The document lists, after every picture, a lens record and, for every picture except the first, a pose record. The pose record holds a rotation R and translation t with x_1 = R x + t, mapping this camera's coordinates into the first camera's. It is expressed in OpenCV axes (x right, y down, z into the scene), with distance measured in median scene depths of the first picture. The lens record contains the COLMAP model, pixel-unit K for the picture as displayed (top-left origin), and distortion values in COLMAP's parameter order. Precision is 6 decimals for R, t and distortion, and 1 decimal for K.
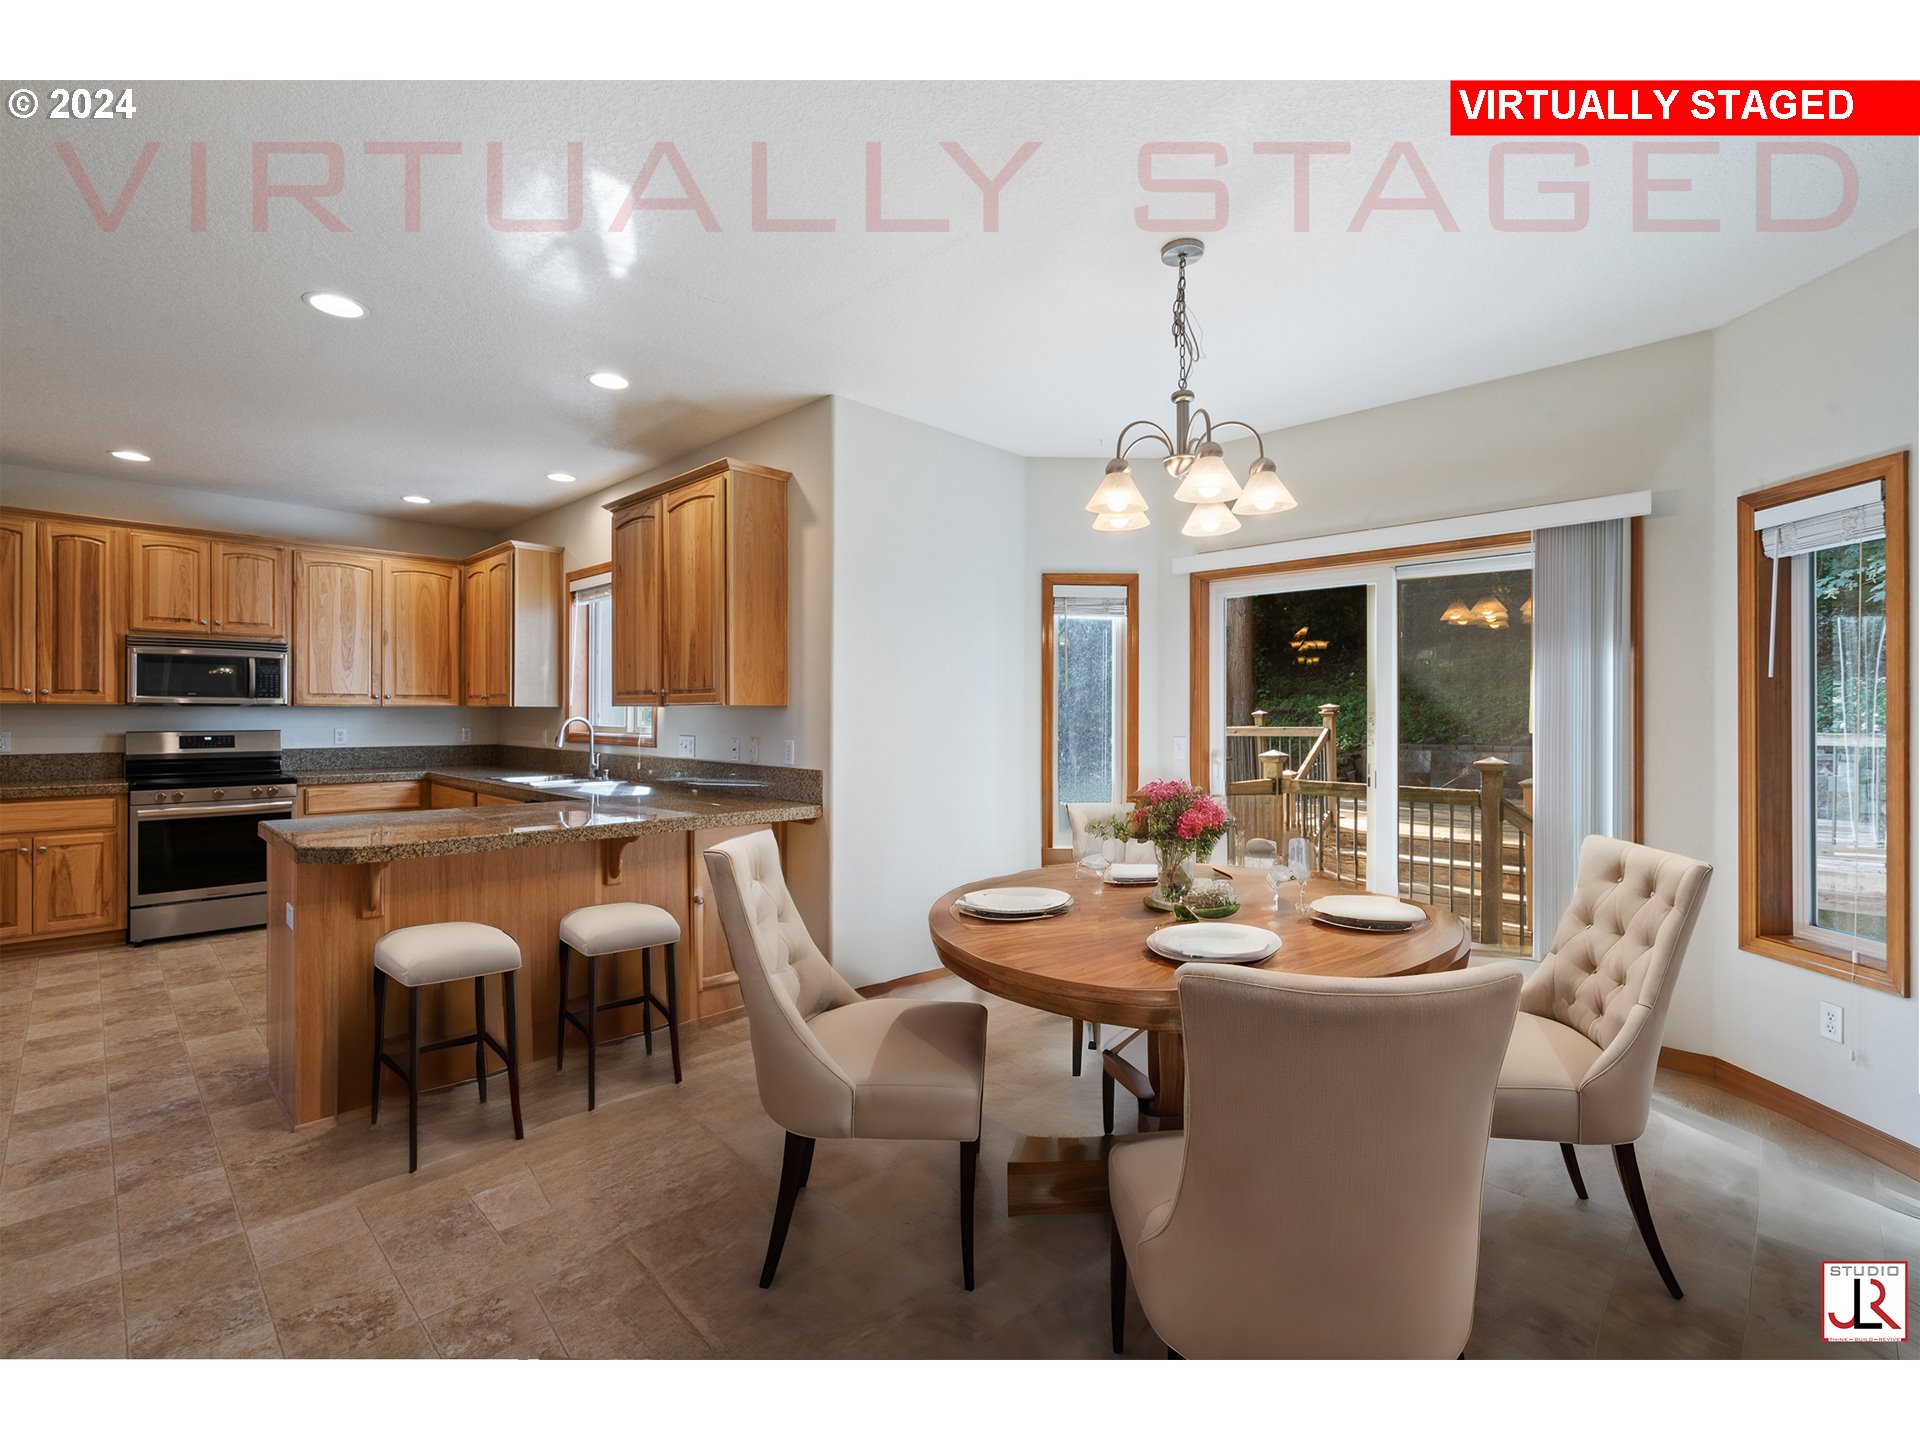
lens RADIAL K [[869.0, 0, 949.2], [0, 869.0, 716.5], [0, 0, 1]] dist [-0.005138, 0.003878]
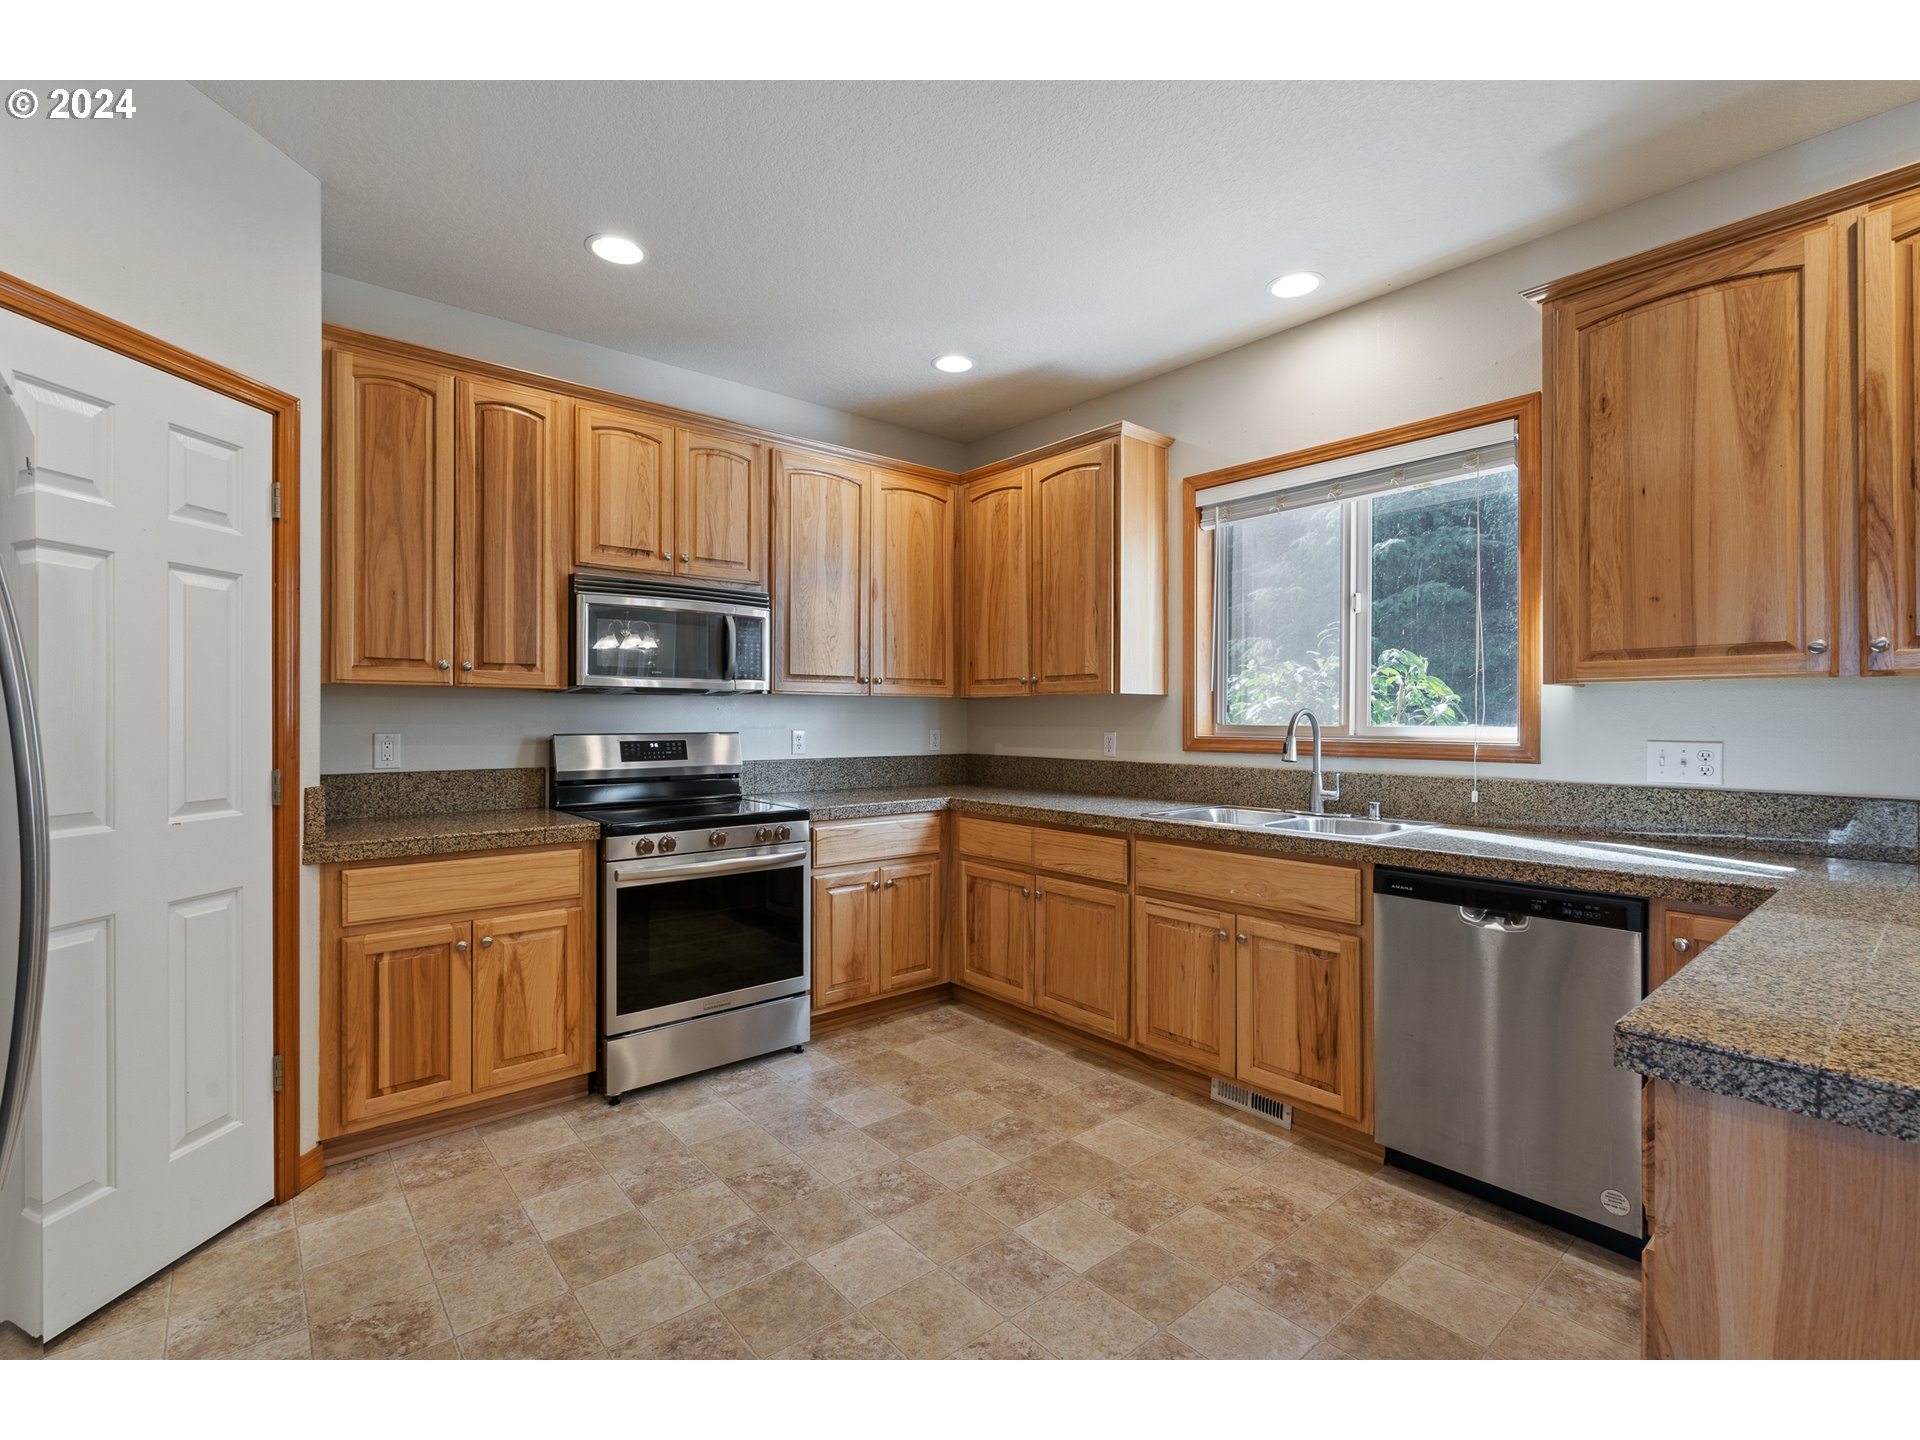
lens RADIAL K [[869.0, 0, 959.2], [0, 869.0, 722.3], [0, 0, 1]] dist [-0.005138, 0.003878]
pose [[0.996389, -0.001912, -0.084881, -0.624246], [0.001913, 0.999998, -0.000067, 0.009847], [0.084881, -0.000095, 0.996391, 0.419181]]
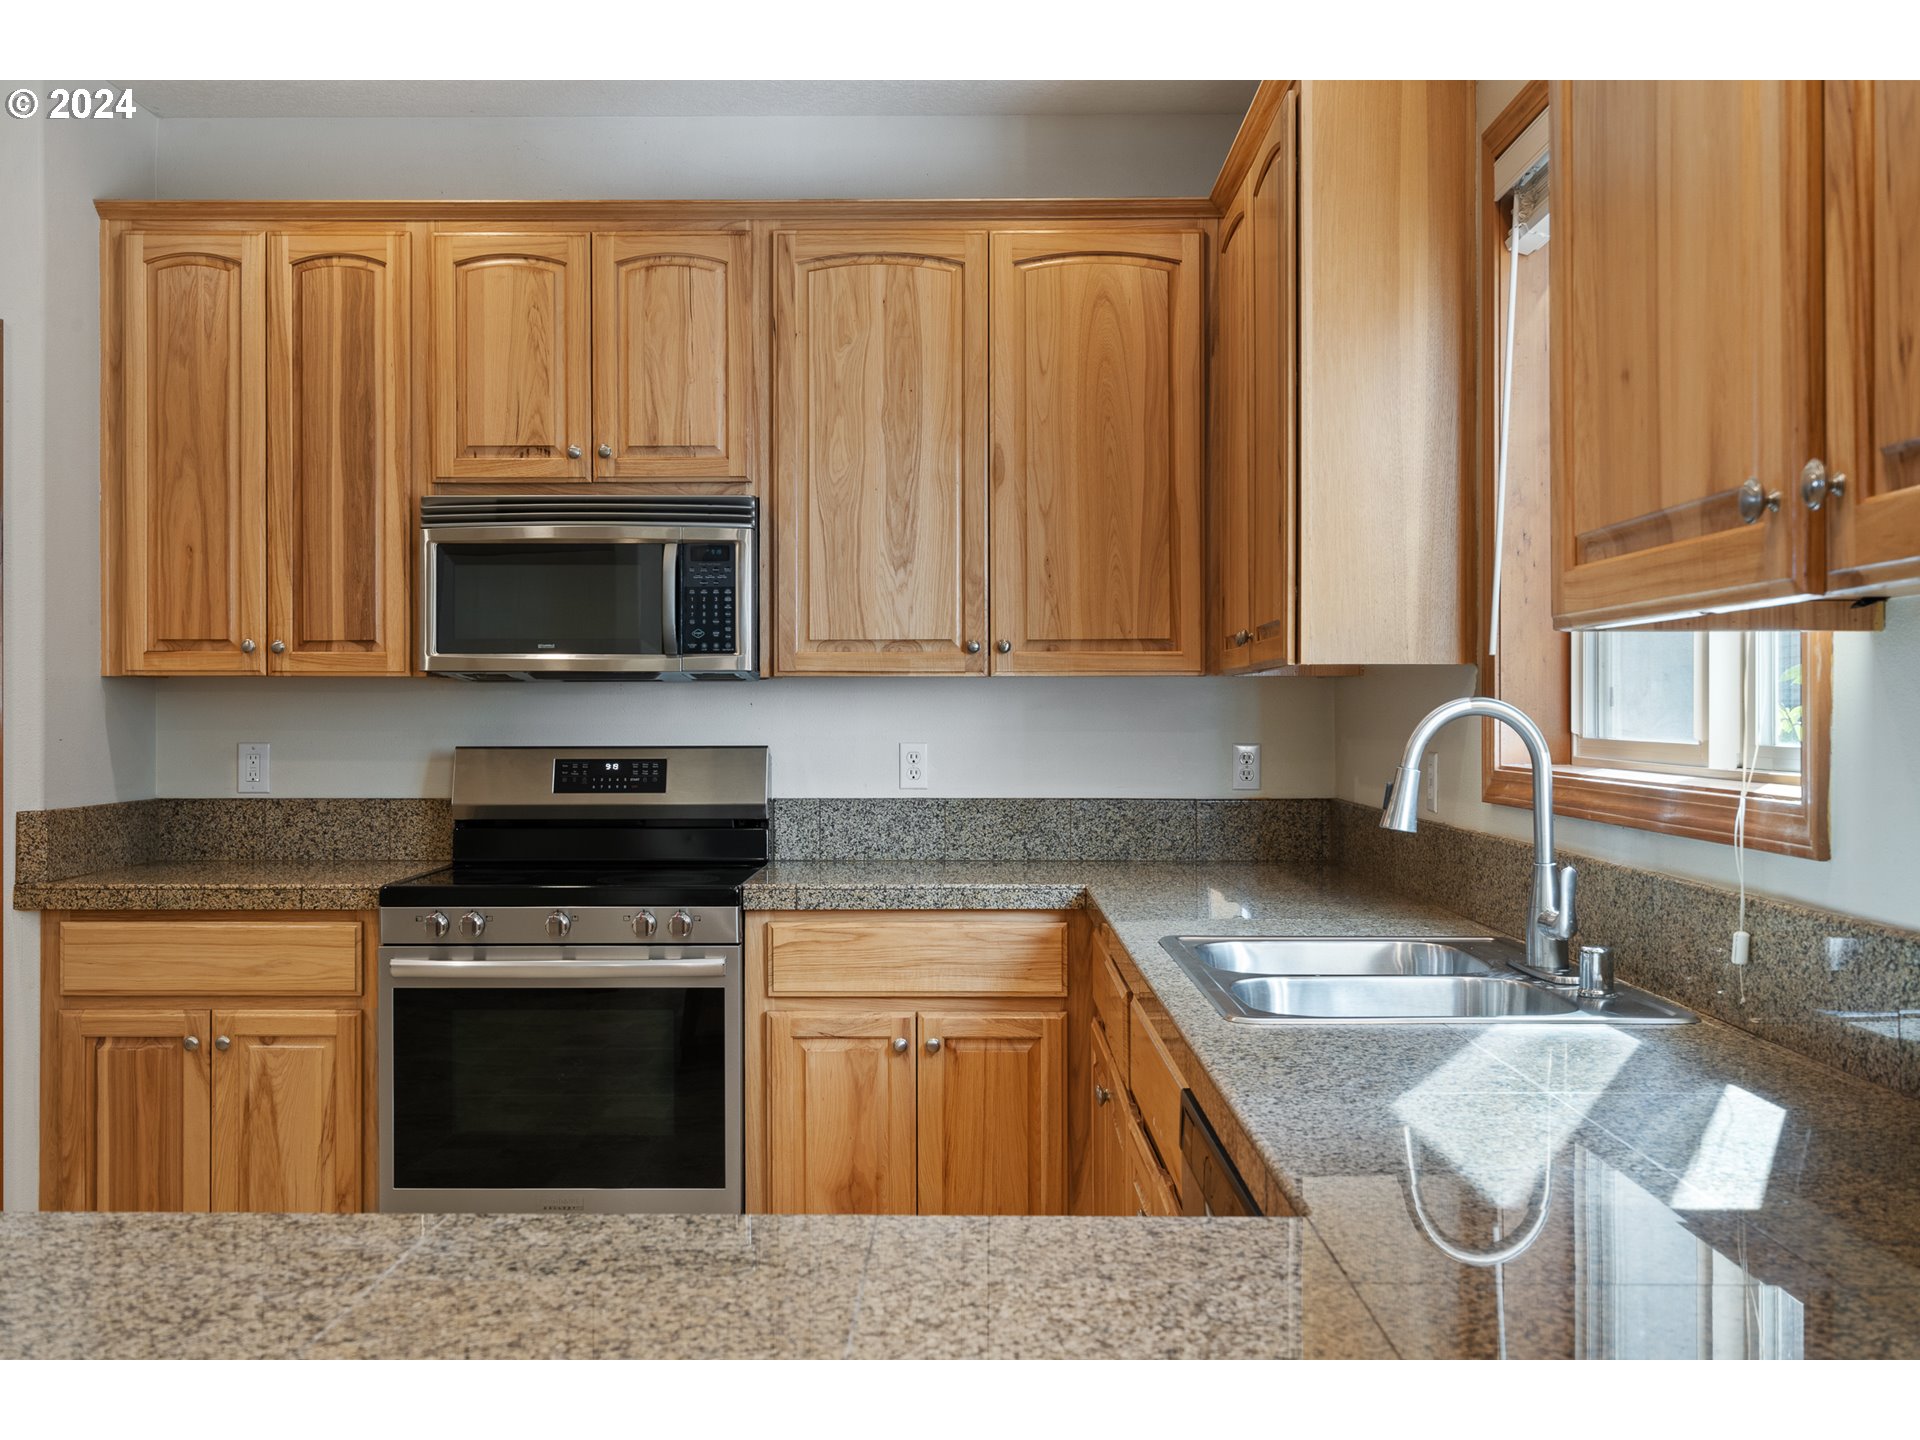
lens RADIAL K [[1907.4, 0, 957.5], [0, 1907.4, 709.1], [0, 0, 1]] dist [0.000839, 0.000000]
pose [[0.700416, -0.005709, -0.713712, -0.172681], [0.000616, 0.999972, -0.007395, 0.007251], [0.713735, 0.004740, 0.700400, 0.569369]]
